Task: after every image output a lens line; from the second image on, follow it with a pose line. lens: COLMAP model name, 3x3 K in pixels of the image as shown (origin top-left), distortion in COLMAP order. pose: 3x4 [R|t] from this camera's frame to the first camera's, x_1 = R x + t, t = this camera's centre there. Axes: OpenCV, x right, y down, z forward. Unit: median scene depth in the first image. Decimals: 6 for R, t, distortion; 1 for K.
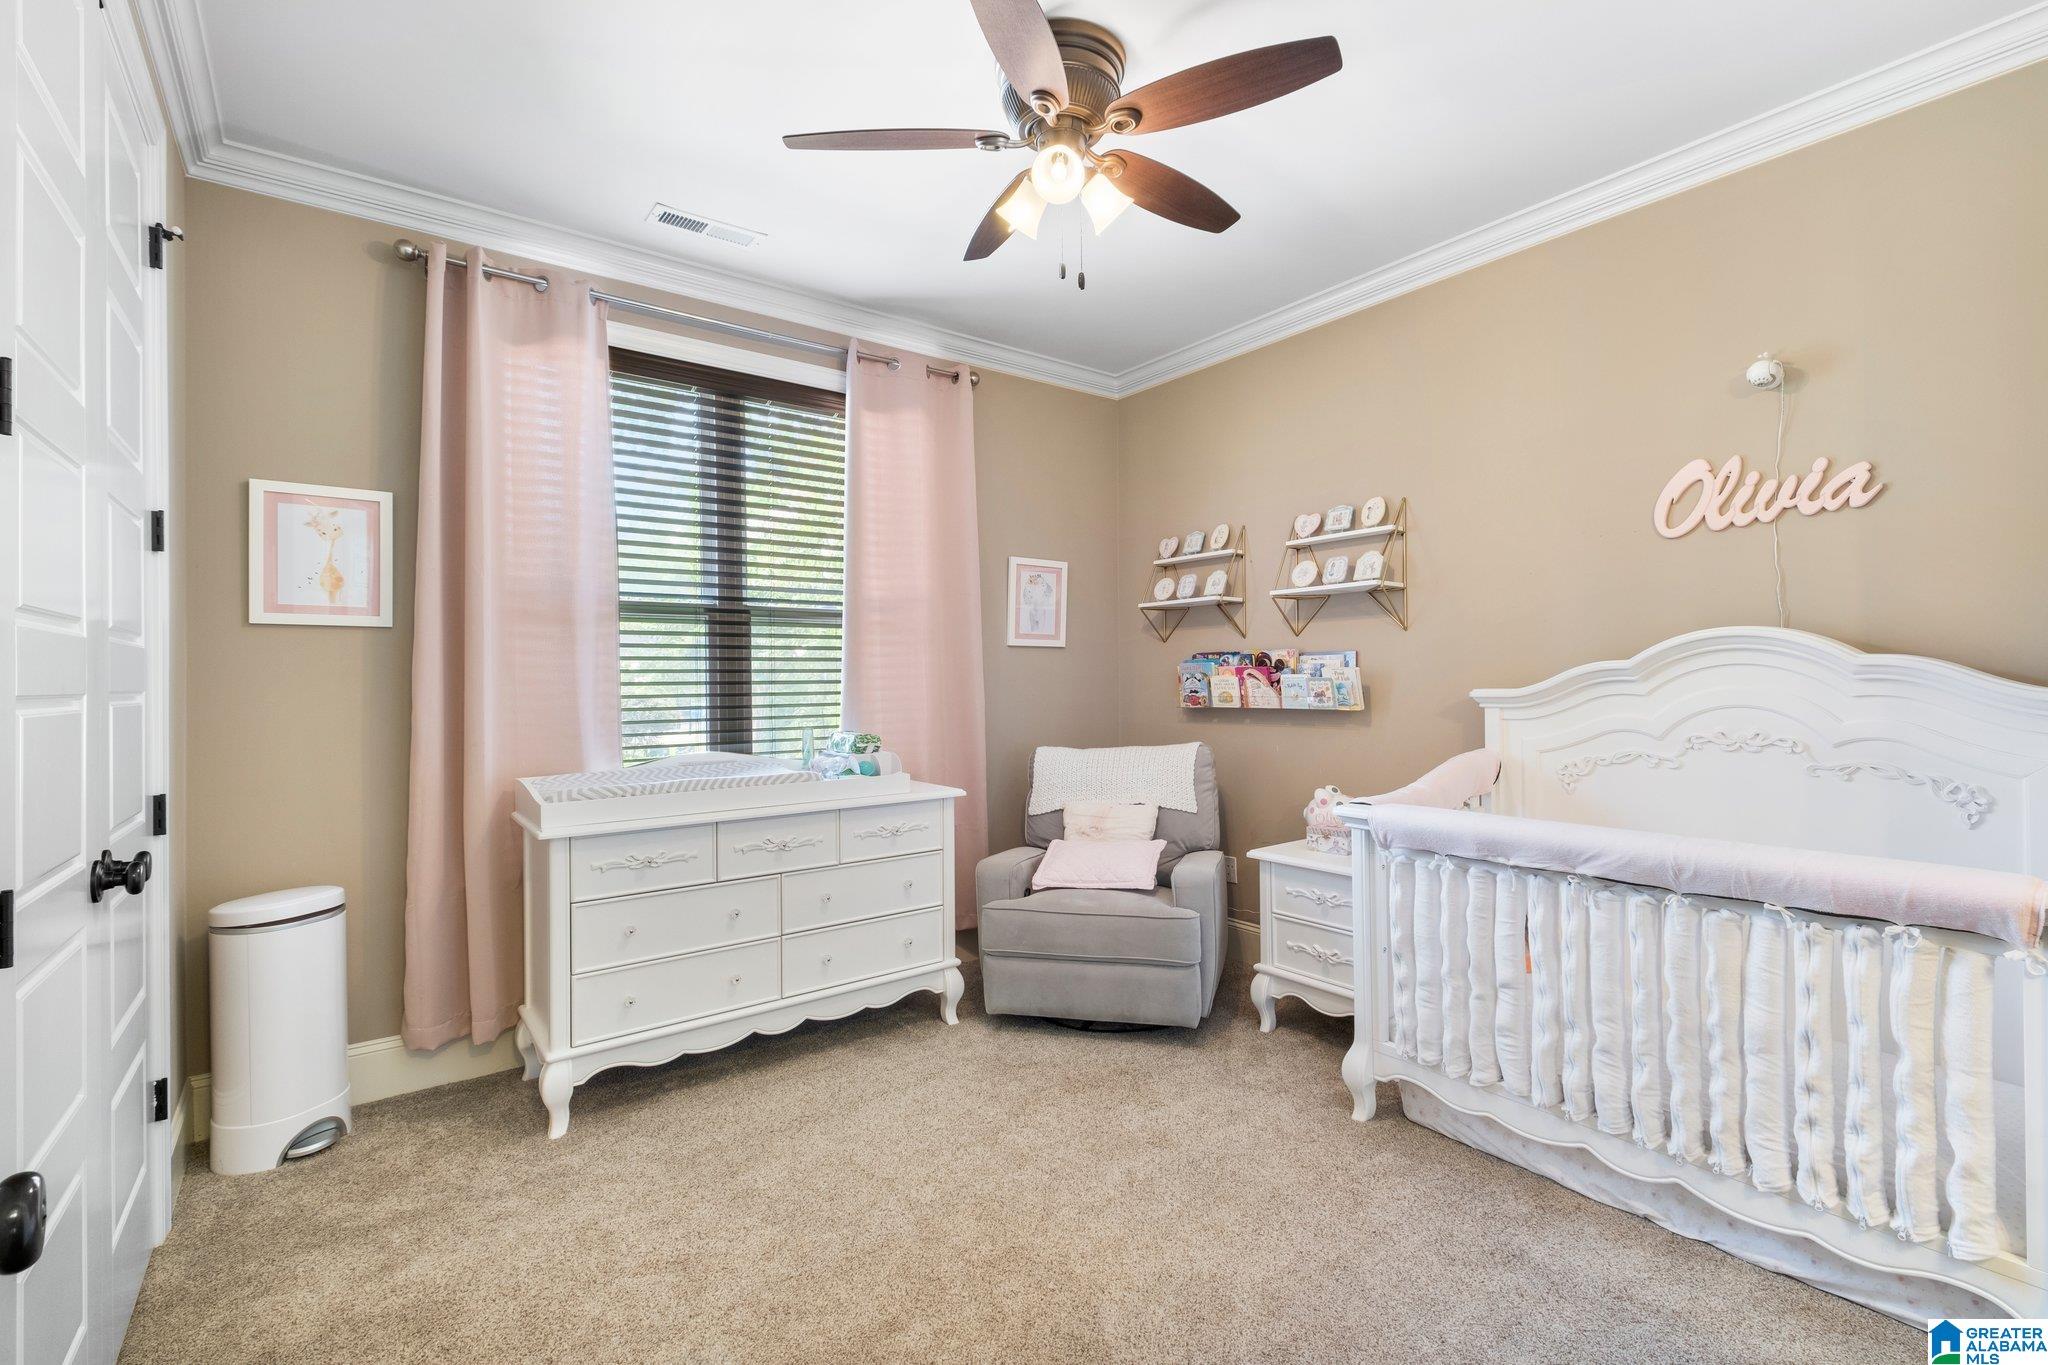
lens RADIAL K [[918.5, 0, 1024.0], [0, 918.5, 682.5], [0, 0, 1]] dist [0.000321, 0.000105]
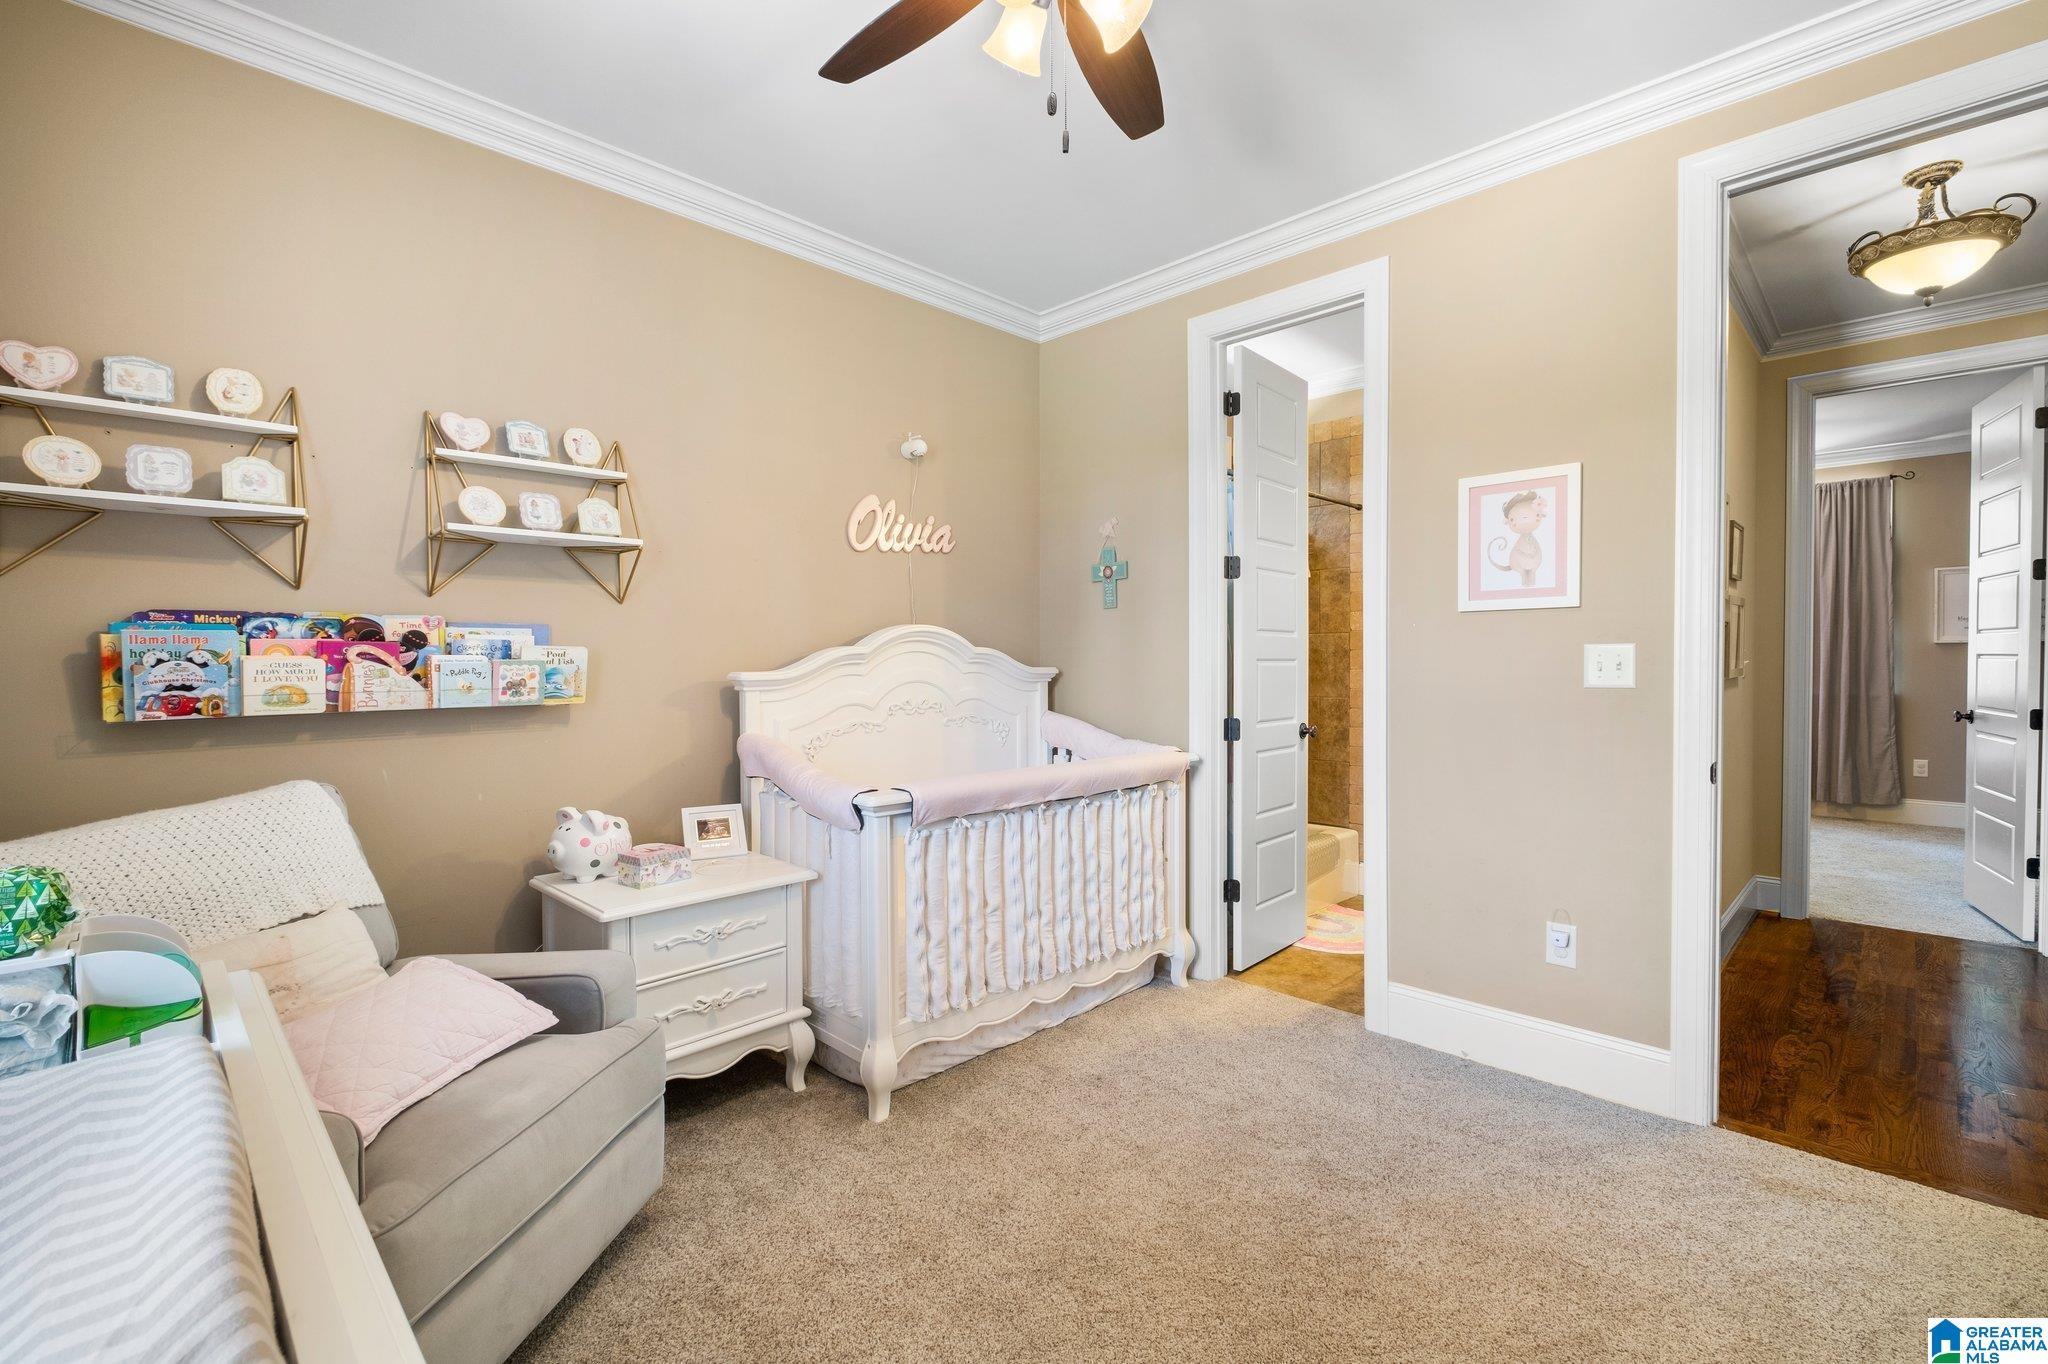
lens RADIAL K [[918.5, 0, 1024.0], [0, 918.5, 682.0], [0, 0, 1]] dist [0.000321, 0.000105]
pose [[-0.167649, -0.017126, 0.985698, -0.442287], [0.007273, 0.999800, 0.018608, 0.001202], [-0.985820, 0.010288, -0.167491, 0.746819]]
